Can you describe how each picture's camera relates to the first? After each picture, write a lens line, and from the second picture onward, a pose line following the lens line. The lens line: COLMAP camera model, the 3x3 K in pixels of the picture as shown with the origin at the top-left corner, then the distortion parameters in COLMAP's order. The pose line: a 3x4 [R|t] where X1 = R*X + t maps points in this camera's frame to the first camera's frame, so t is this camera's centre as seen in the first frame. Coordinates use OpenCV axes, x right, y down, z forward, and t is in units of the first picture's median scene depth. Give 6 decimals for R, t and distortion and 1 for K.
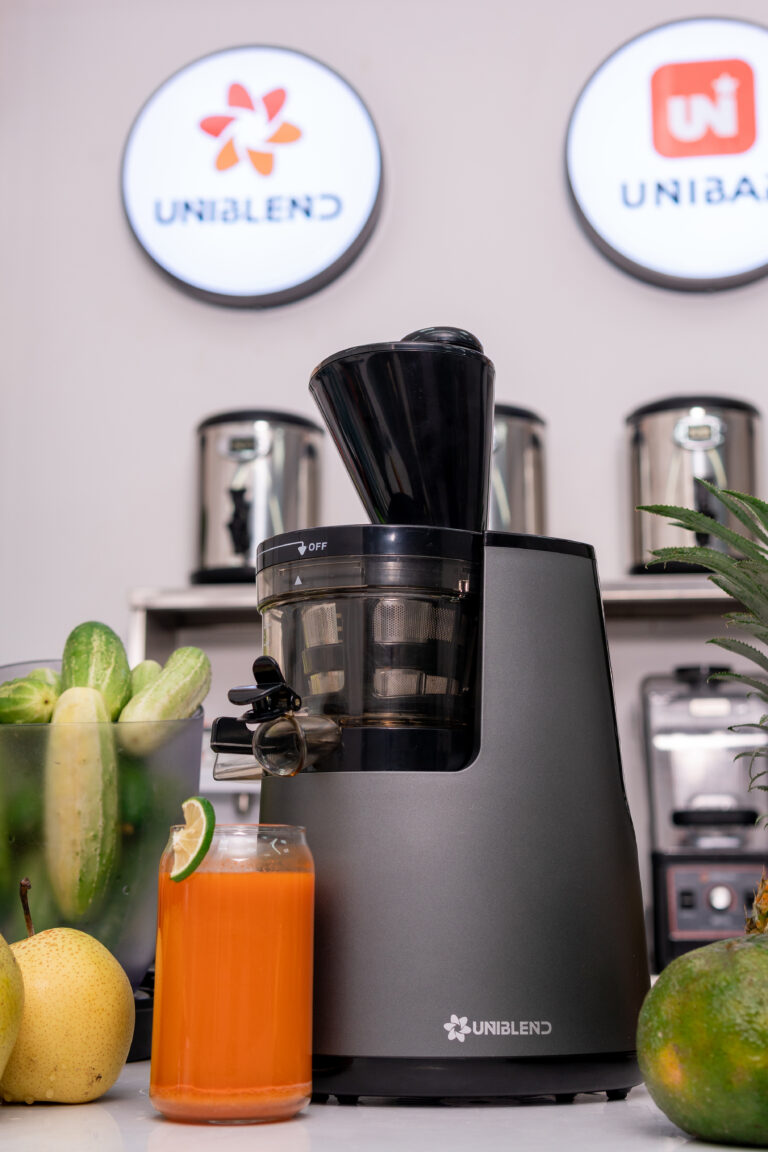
lens RADIAL K [[1792.8, 0, 384.0], [0, 1792.8, 576.0], [0, 0, 1]] dist [0.165710, 0.054435]
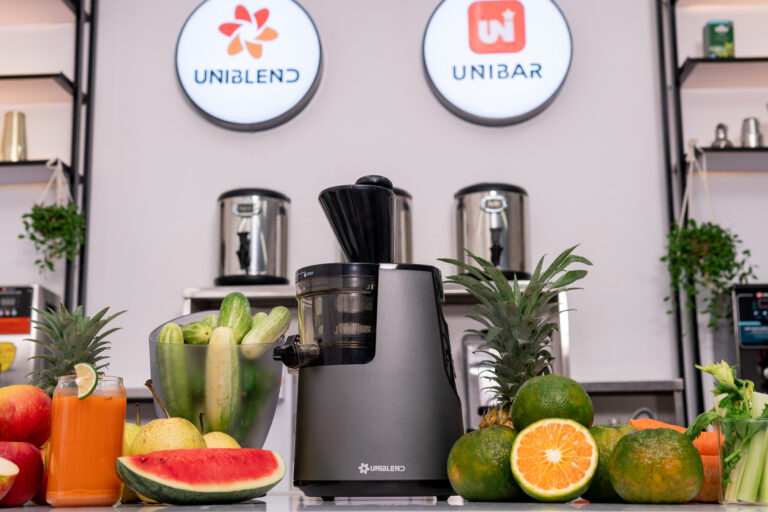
lens RADIAL K [[1195.2, 0, 385.3], [0, 1195.2, 309.3], [0, 0, 1]] dist [0.165710, 0.054435]
pose [[0.997330, 0.000903, 0.073017, -0.025596], [-0.002828, 0.999651, 0.026258, -0.002996], [-0.072968, -0.026394, 0.996985, -0.214243]]
